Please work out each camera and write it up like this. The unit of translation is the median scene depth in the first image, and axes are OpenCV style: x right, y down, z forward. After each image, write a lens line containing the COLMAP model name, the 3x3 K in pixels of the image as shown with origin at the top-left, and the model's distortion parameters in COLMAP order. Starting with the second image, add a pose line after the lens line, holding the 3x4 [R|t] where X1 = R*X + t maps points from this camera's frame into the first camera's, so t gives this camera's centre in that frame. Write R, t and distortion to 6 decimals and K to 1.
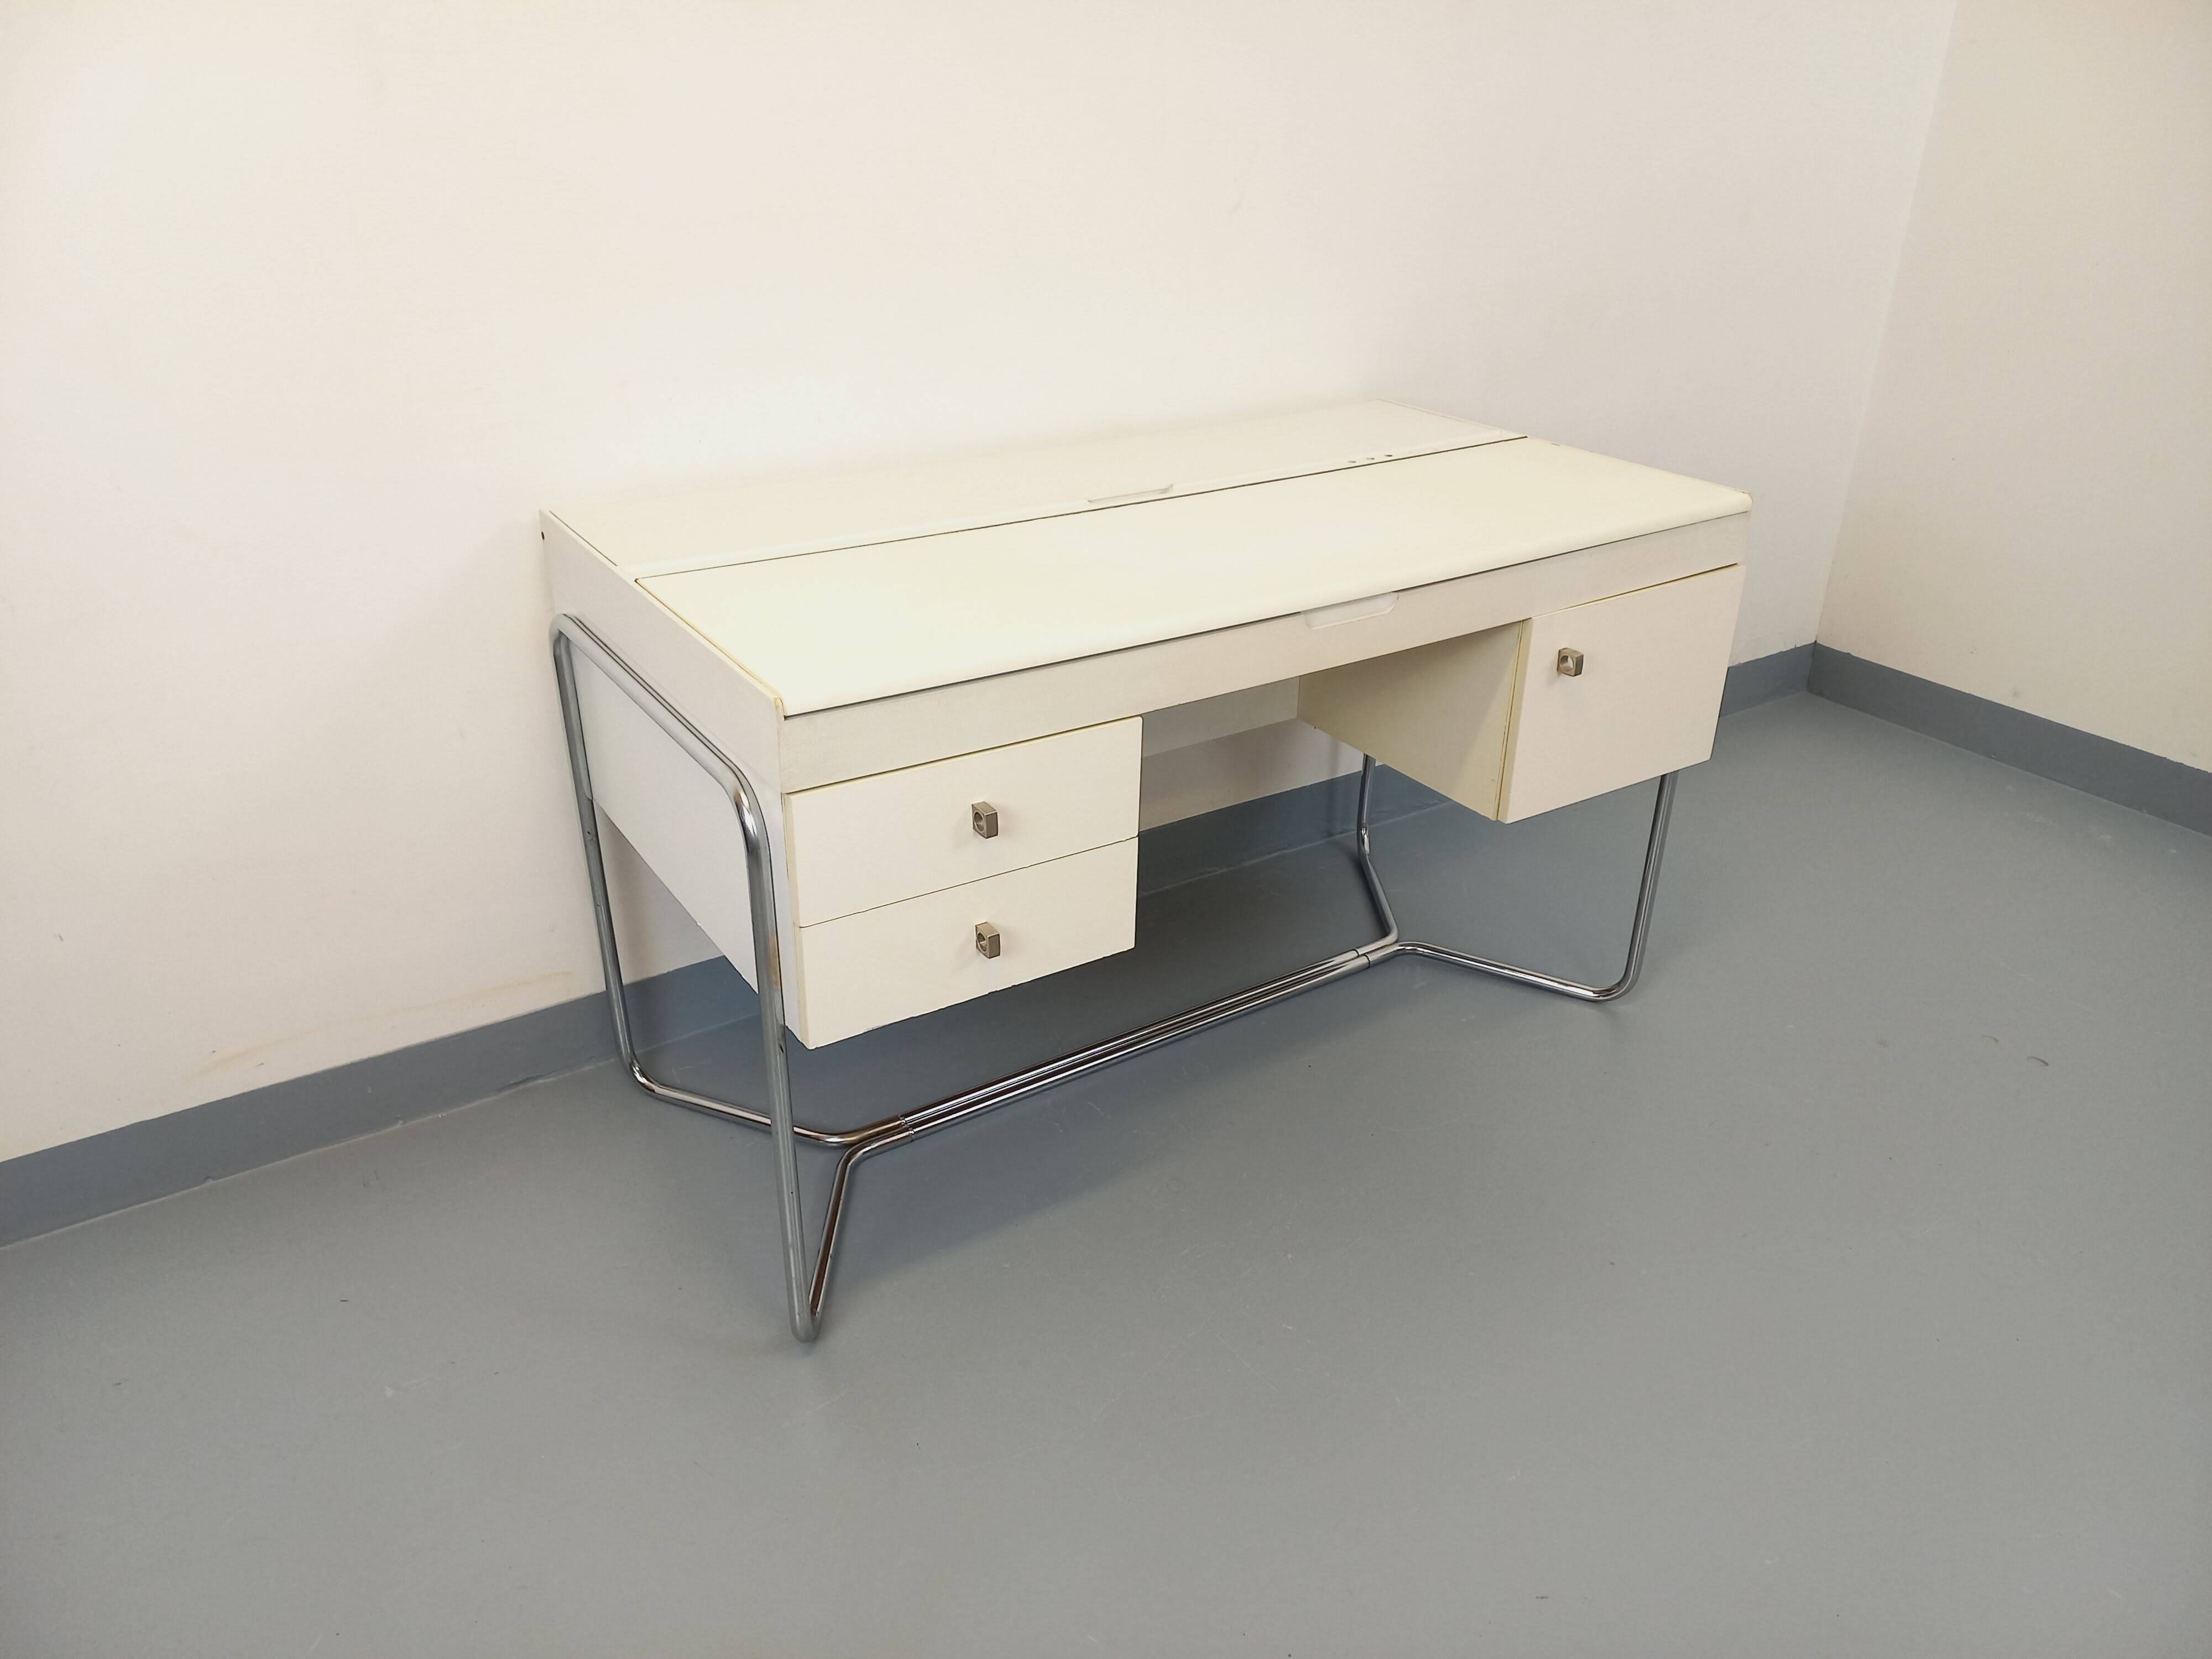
lens RADIAL K [[1637.9, 0, 1117.3], [0, 1637.9, 854.2], [0, 0, 1]] dist [0.040069, -0.005643]
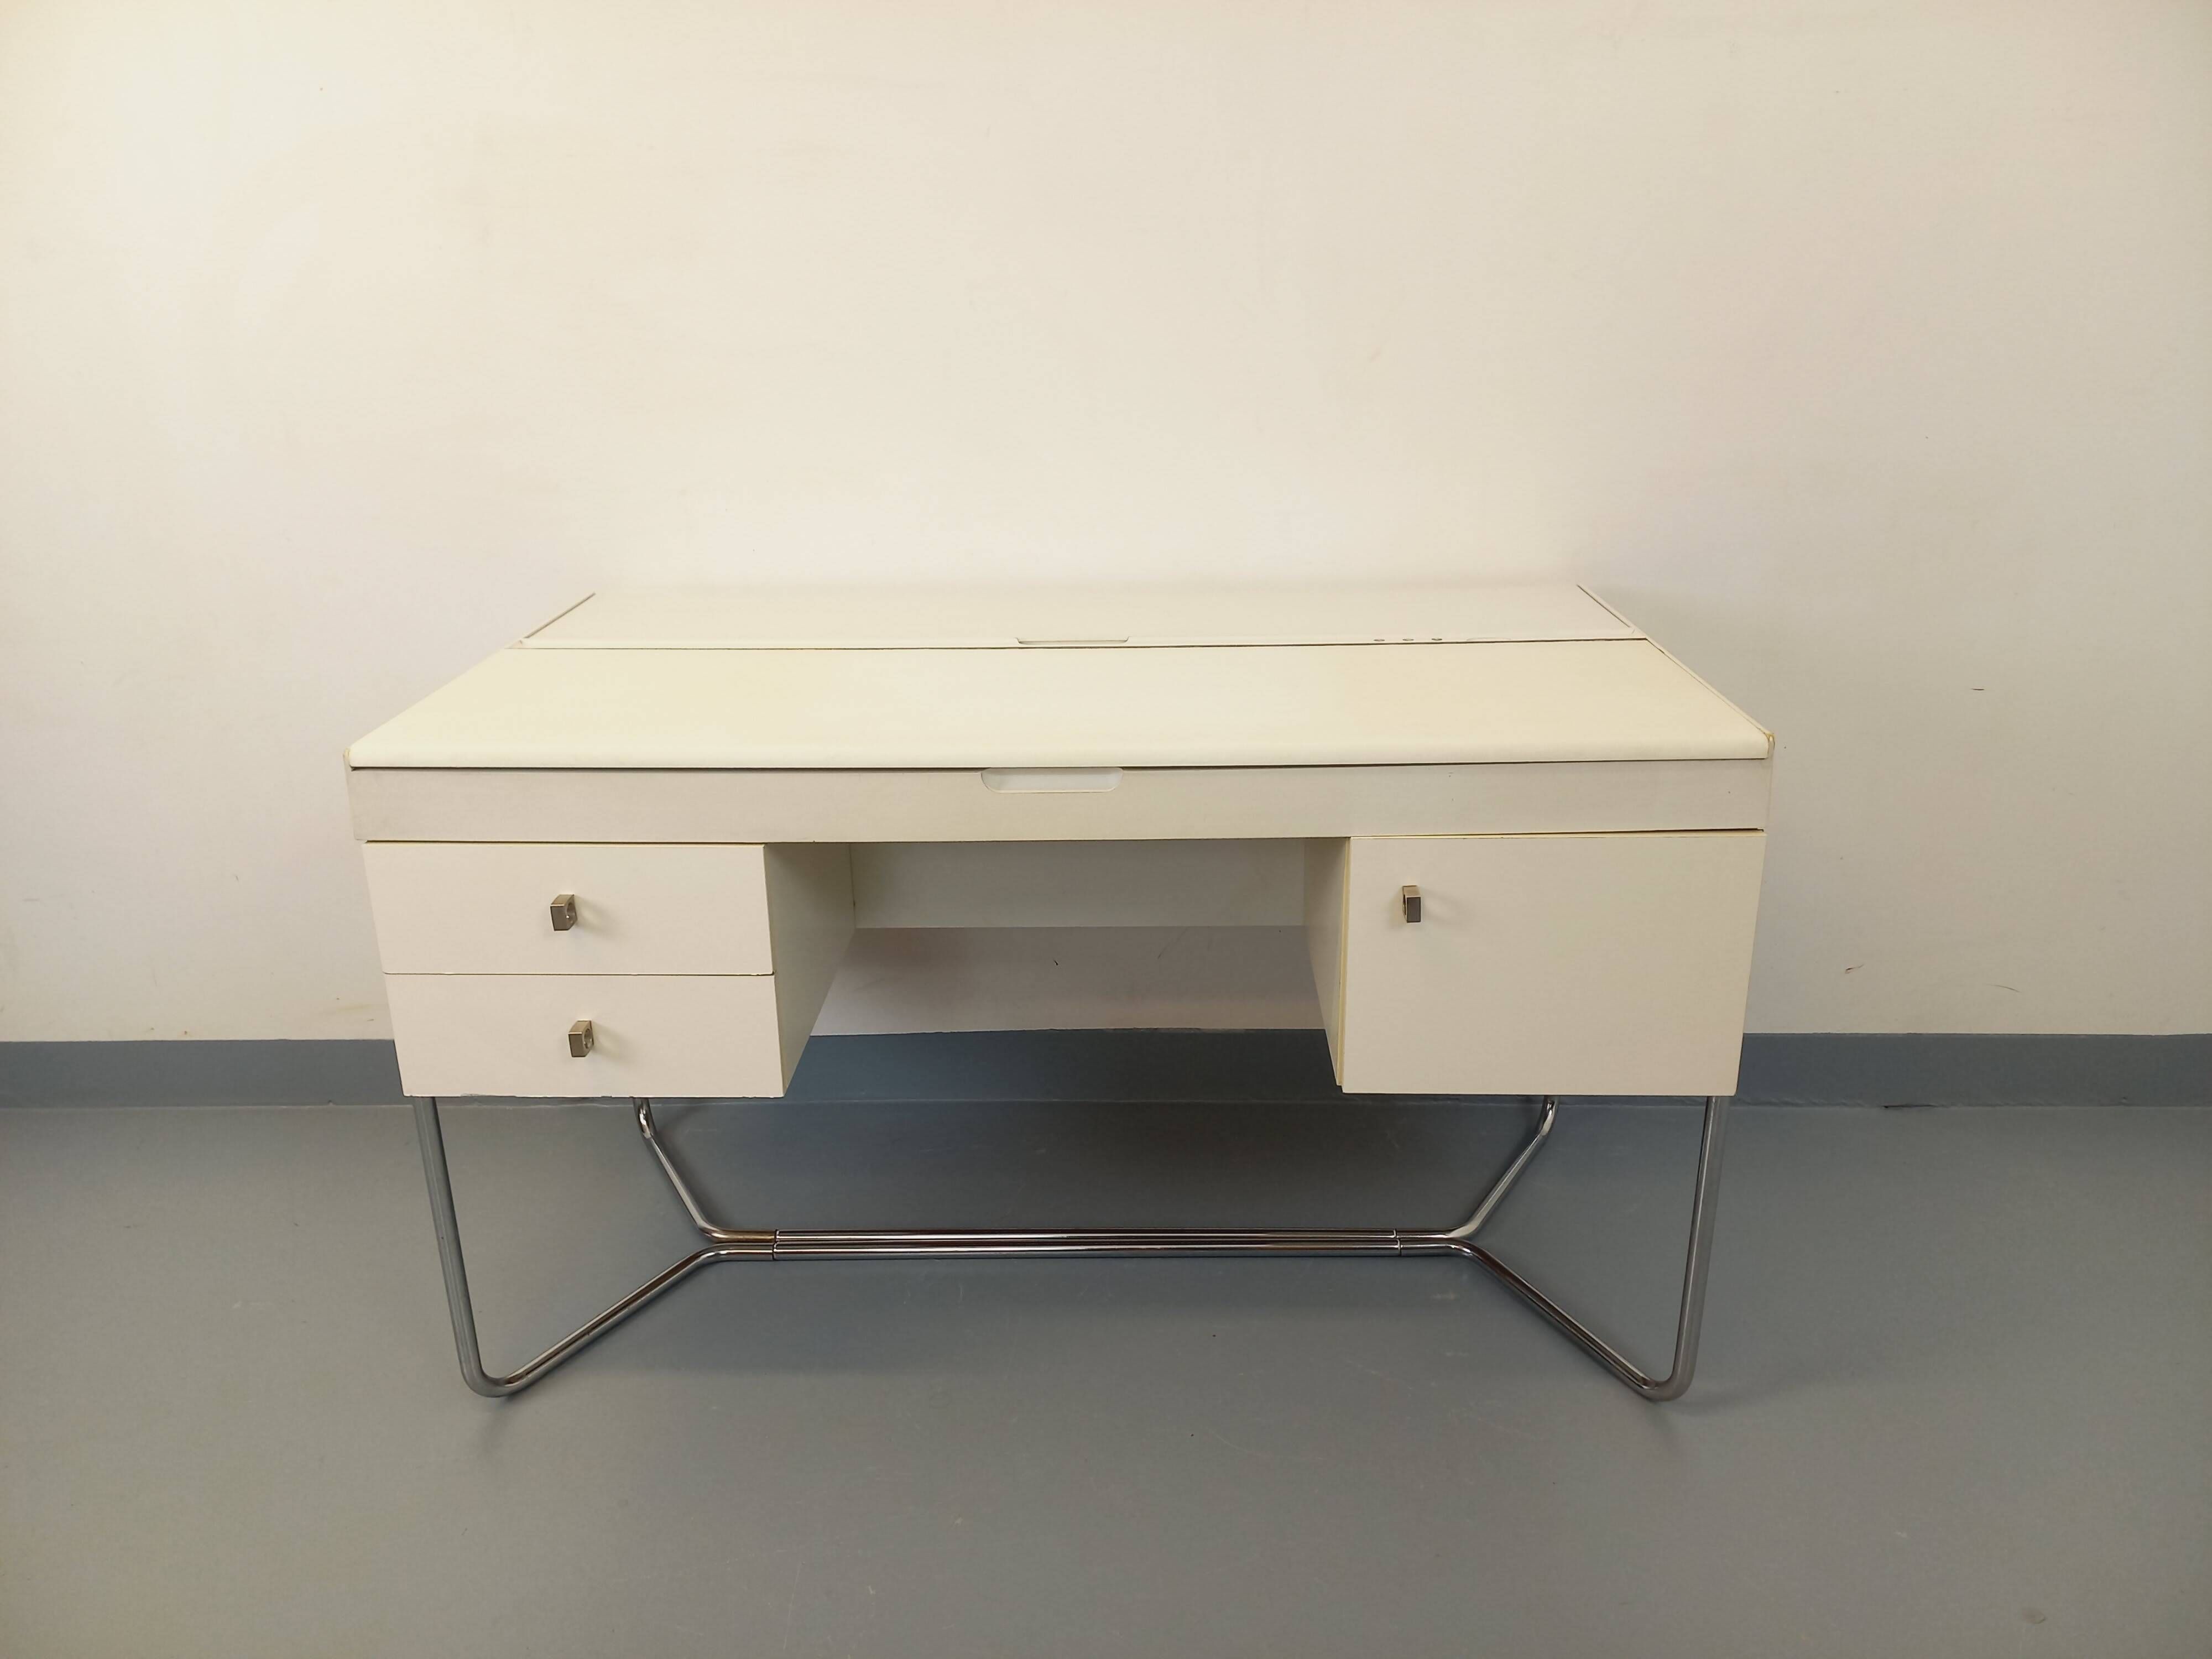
lens RADIAL K [[1646.9, 0, 1101.7], [0, 1646.9, 838.5], [0, 0, 1]] dist [0.027873, 0.001295]
pose [[0.814986, 0.175935, -0.552127, 0.550812], [-0.237632, 0.970467, -0.041526, -0.075993], [0.528515, 0.165046, 0.832725, 0.254365]]
